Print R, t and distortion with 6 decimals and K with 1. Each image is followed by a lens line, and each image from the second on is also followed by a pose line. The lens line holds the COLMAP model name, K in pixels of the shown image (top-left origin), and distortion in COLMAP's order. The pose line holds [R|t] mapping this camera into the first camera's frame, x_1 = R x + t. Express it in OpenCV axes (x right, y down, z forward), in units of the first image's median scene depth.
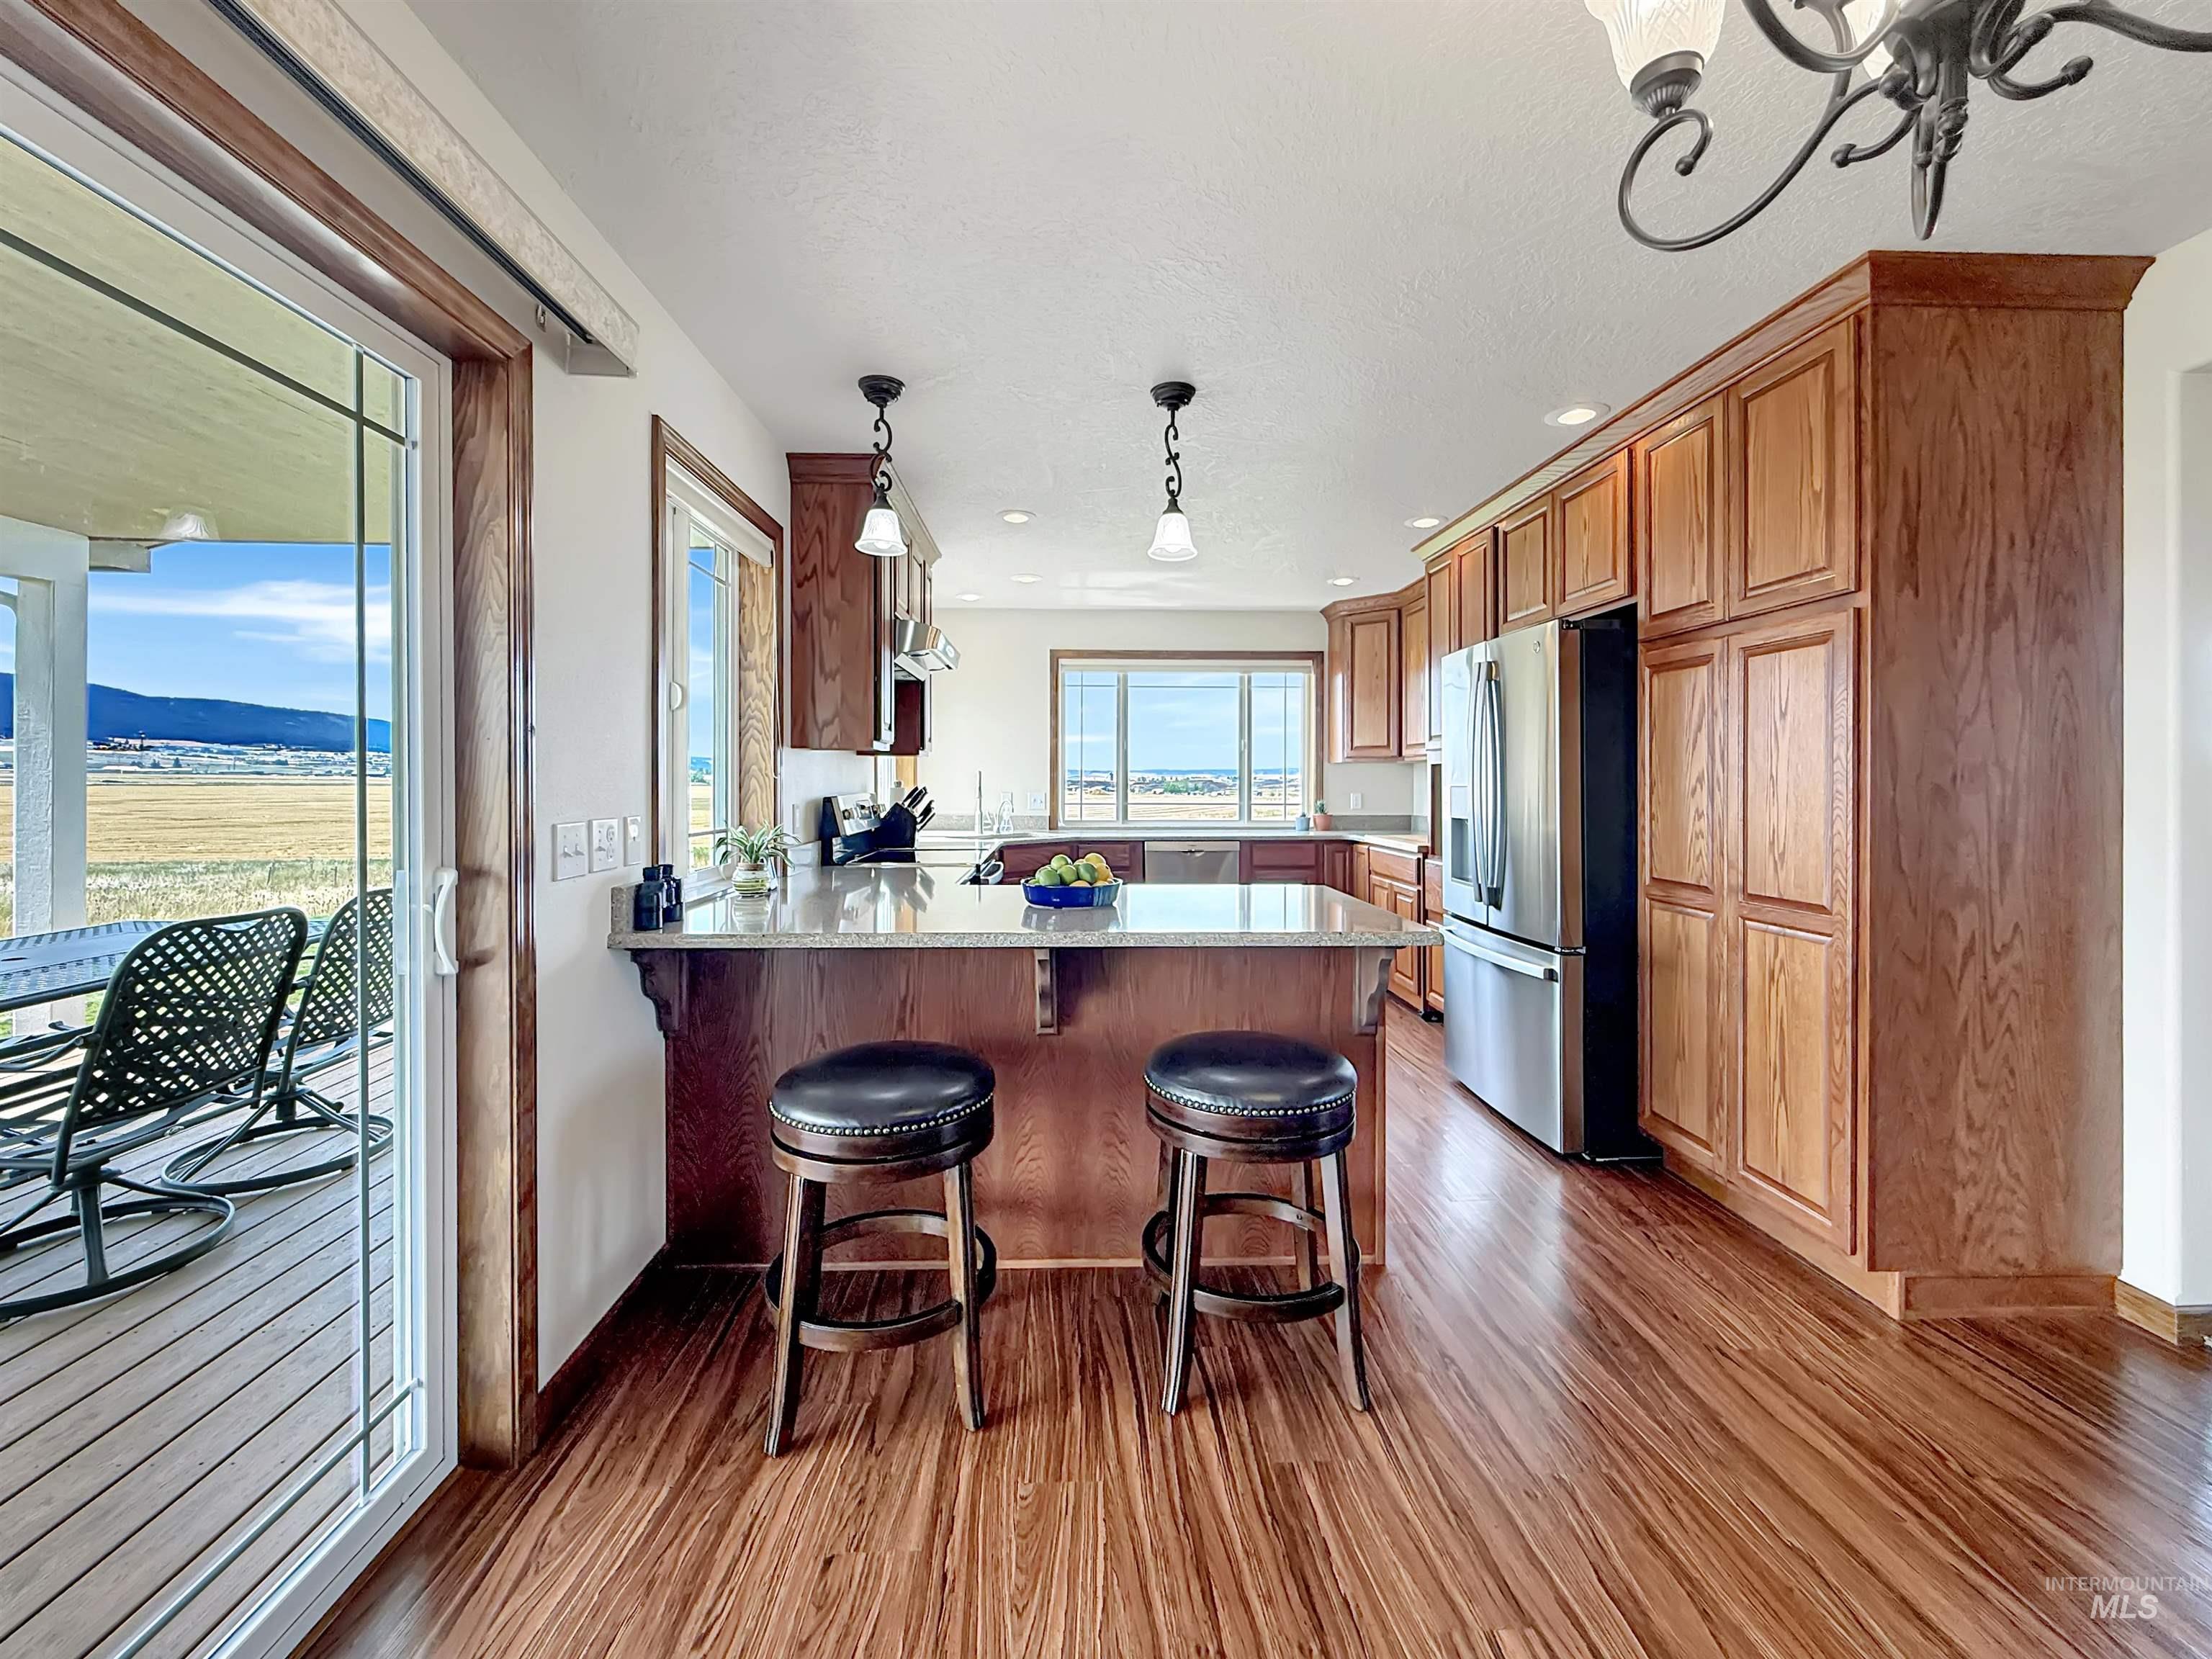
lens RADIAL K [[906.1, 0, 1082.7], [0, 906.1, 784.7], [0, 0, 1]] dist [0.004523, 0.000620]
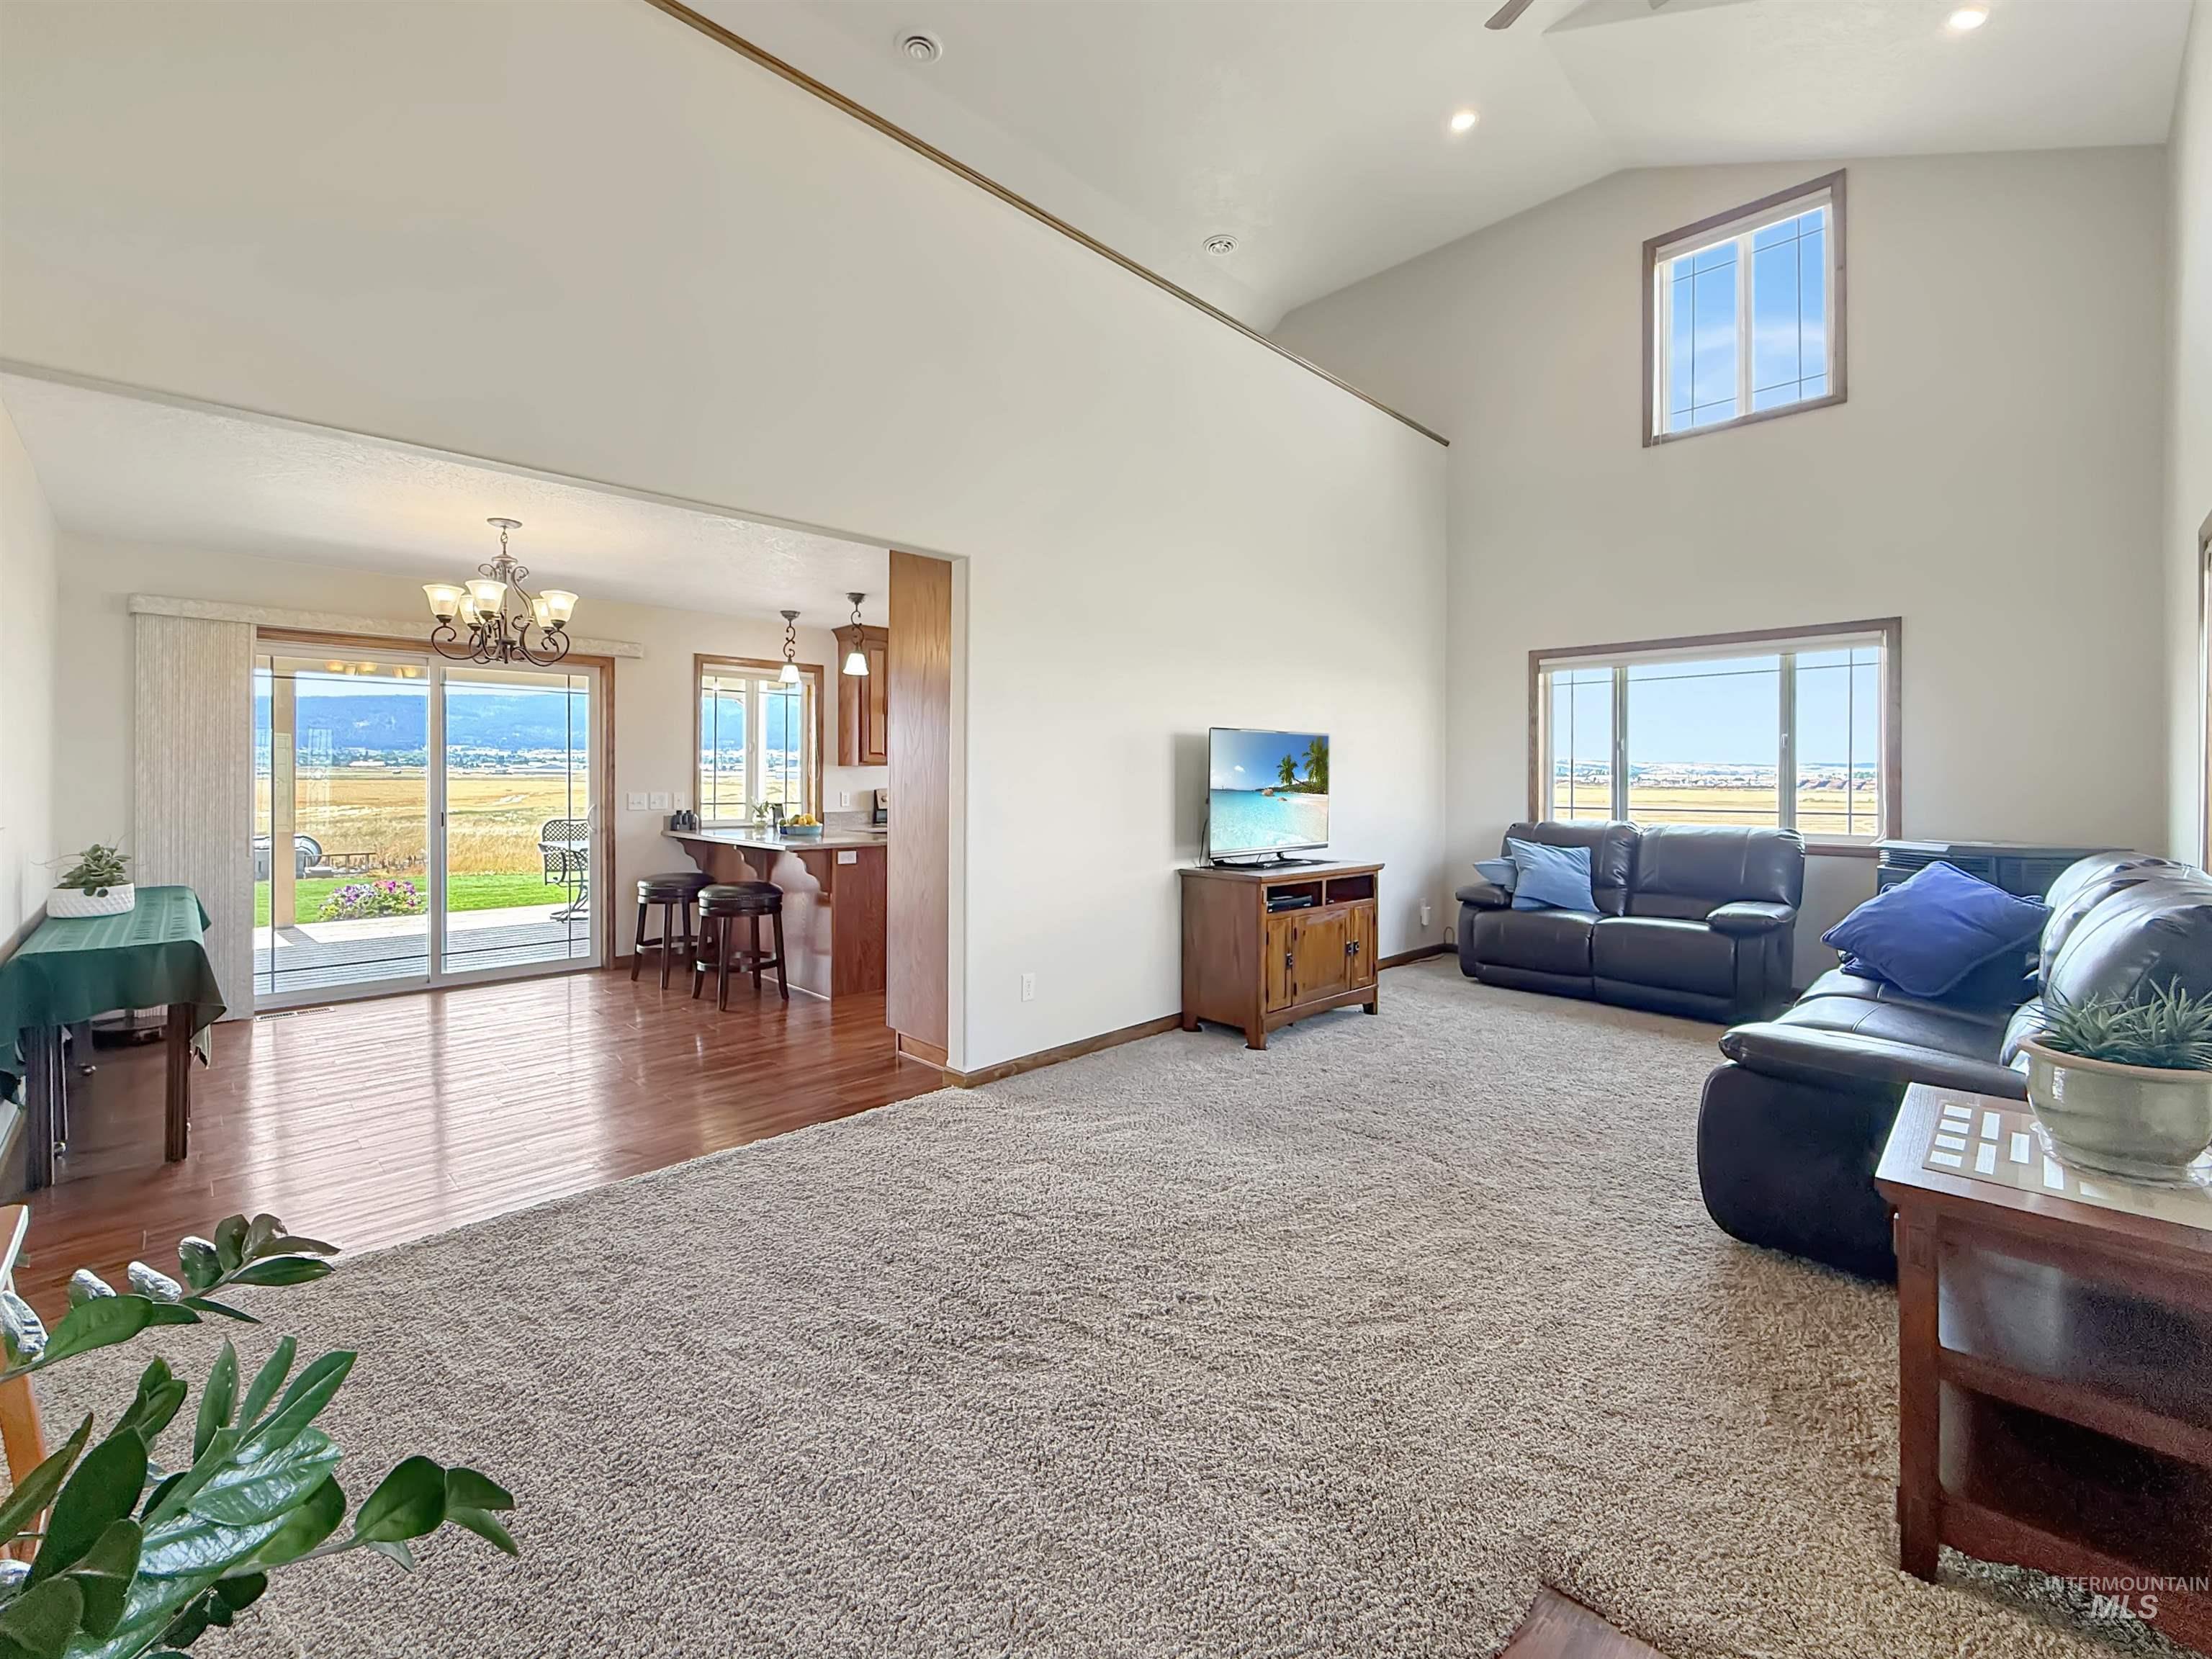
lens RADIAL K [[944.2, 0, 1095.4], [0, 944.2, 779.7], [0, 0, 1]] dist [-0.001164, -0.000818]
pose [[0.677676, -0.000140, -0.735360, 2.062467], [-0.004670, 0.999979, -0.004493, -0.001925], [0.735345, 0.006479, 0.677661, -0.061970]]
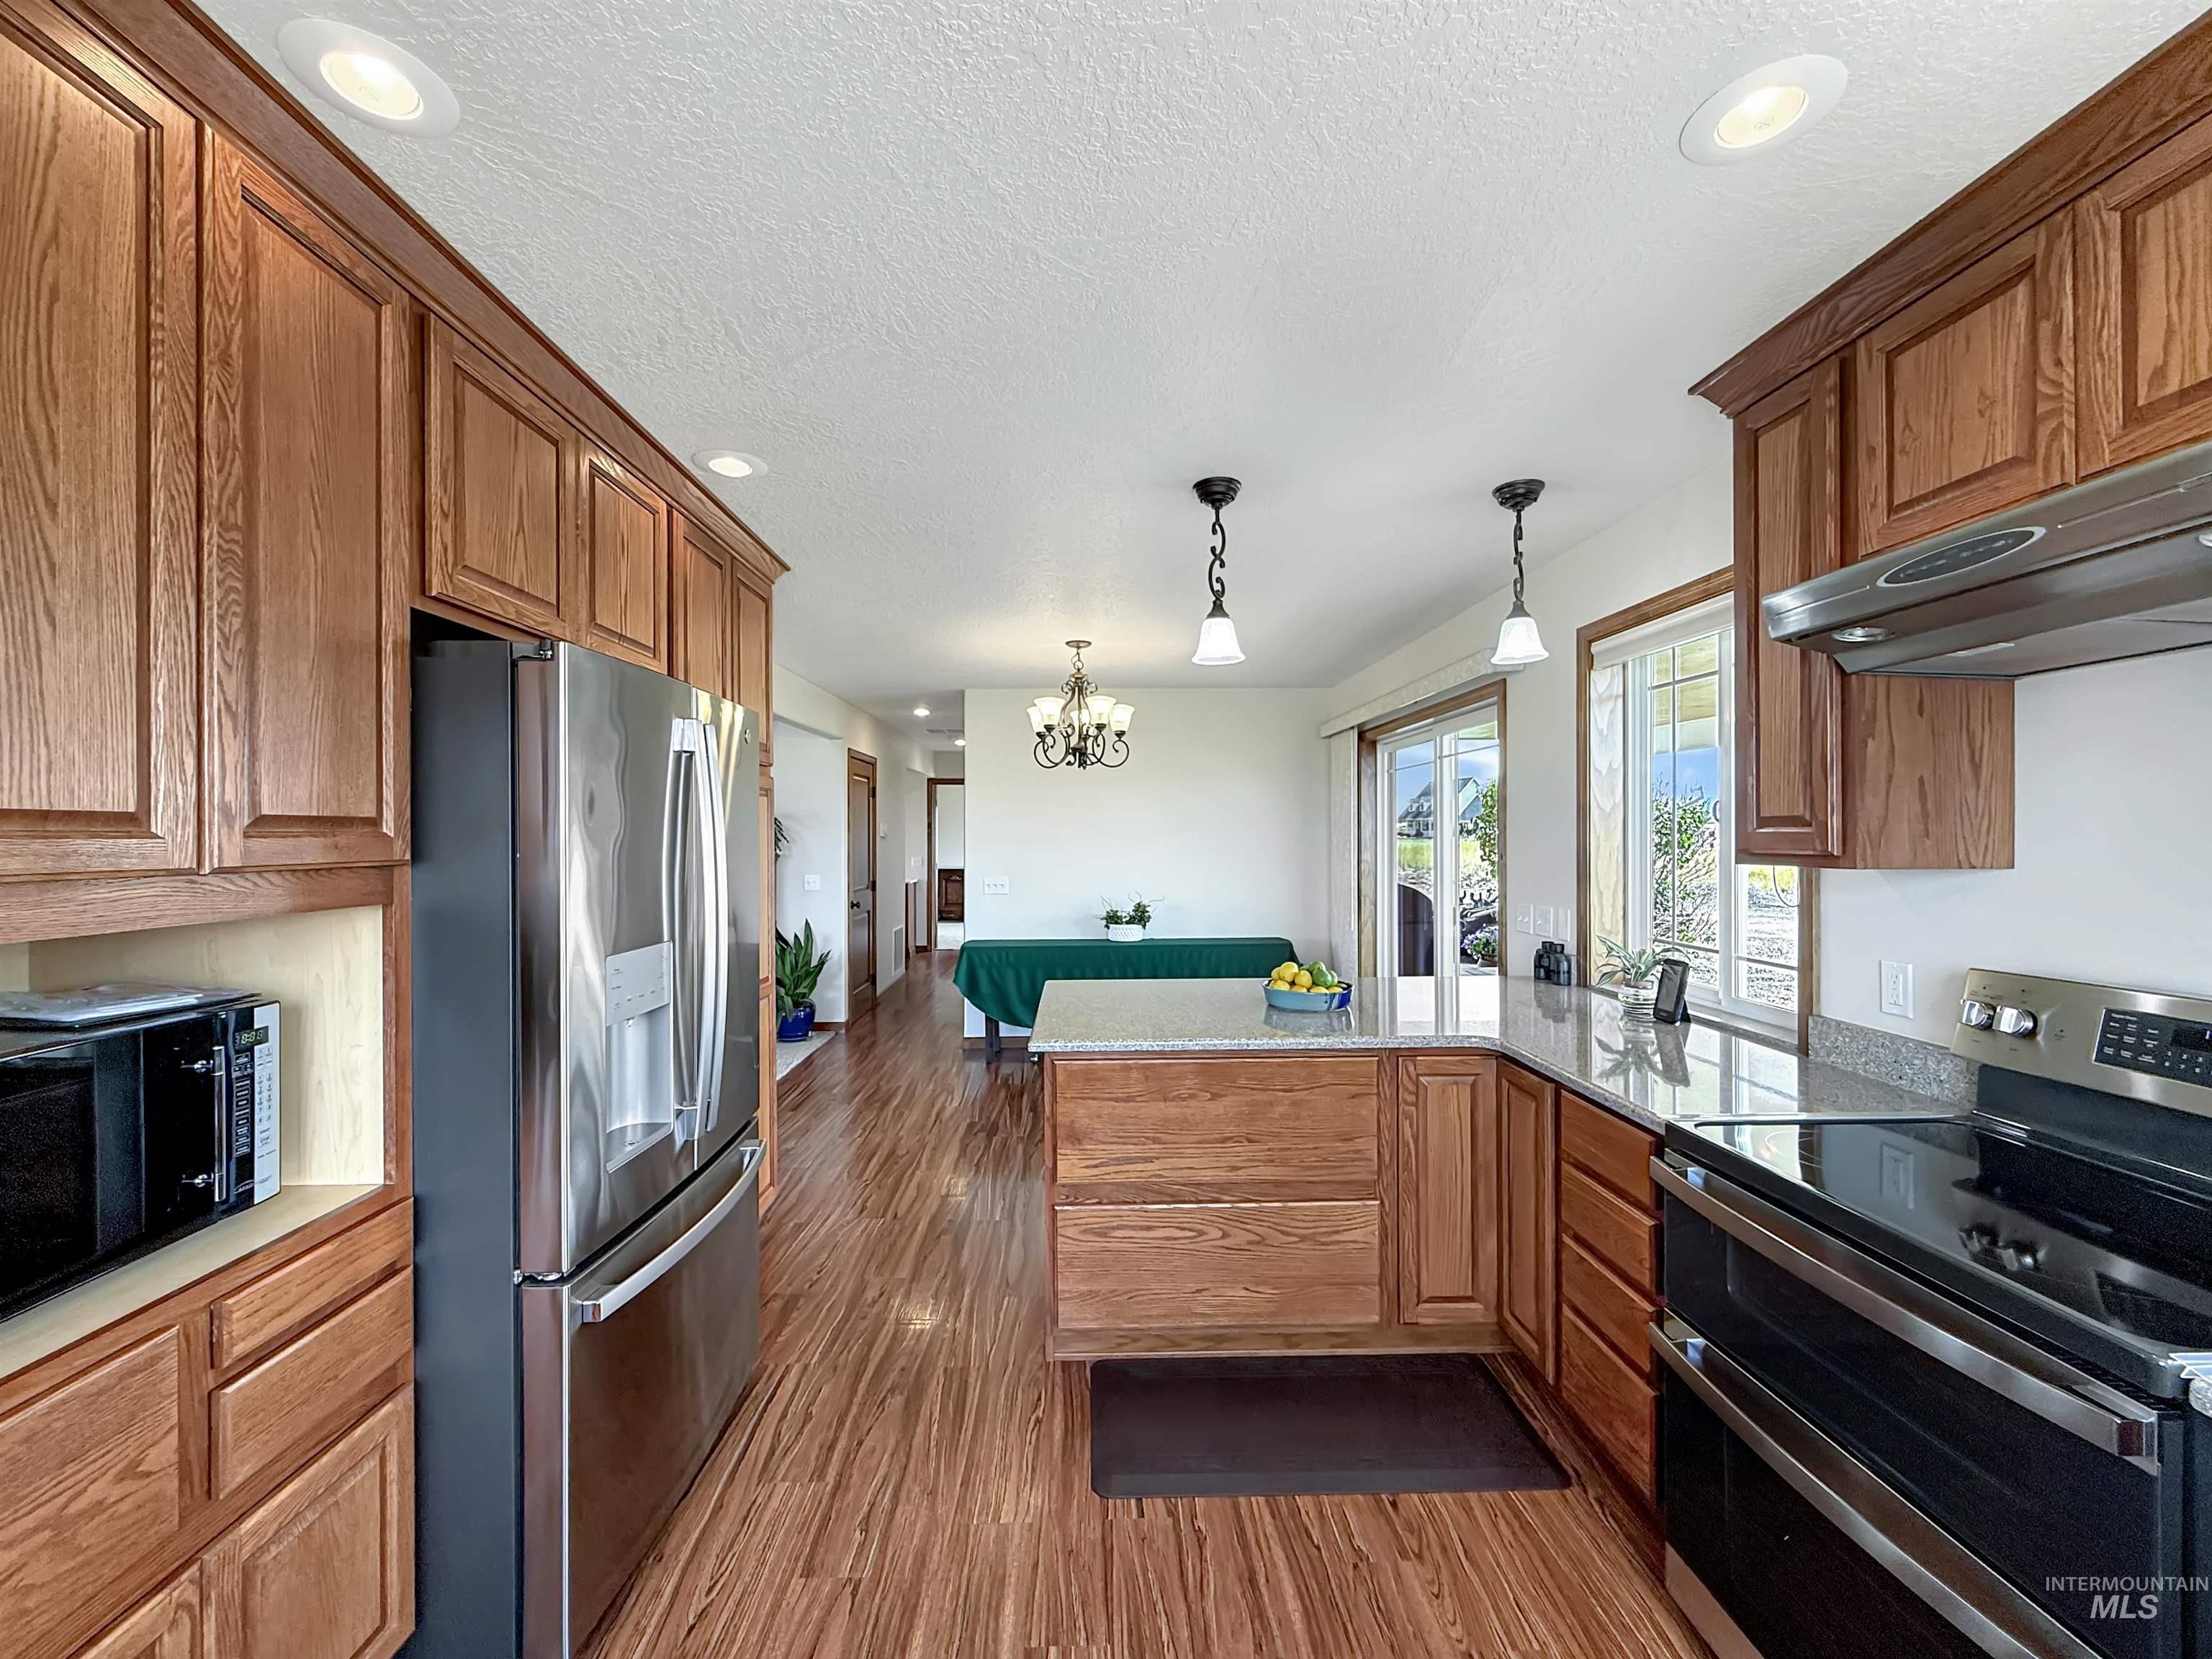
lens RADIAL K [[906.1, 0, 1112.4], [0, 906.1, 836.1], [0, 0, 1]] dist [0.004523, 0.000620]
pose [[-0.999900, -0.000413, -0.014141, 0.212826], [-0.000530, 0.999966, 0.008219, -0.080642], [0.014137, 0.008226, -0.999866, 1.941804]]
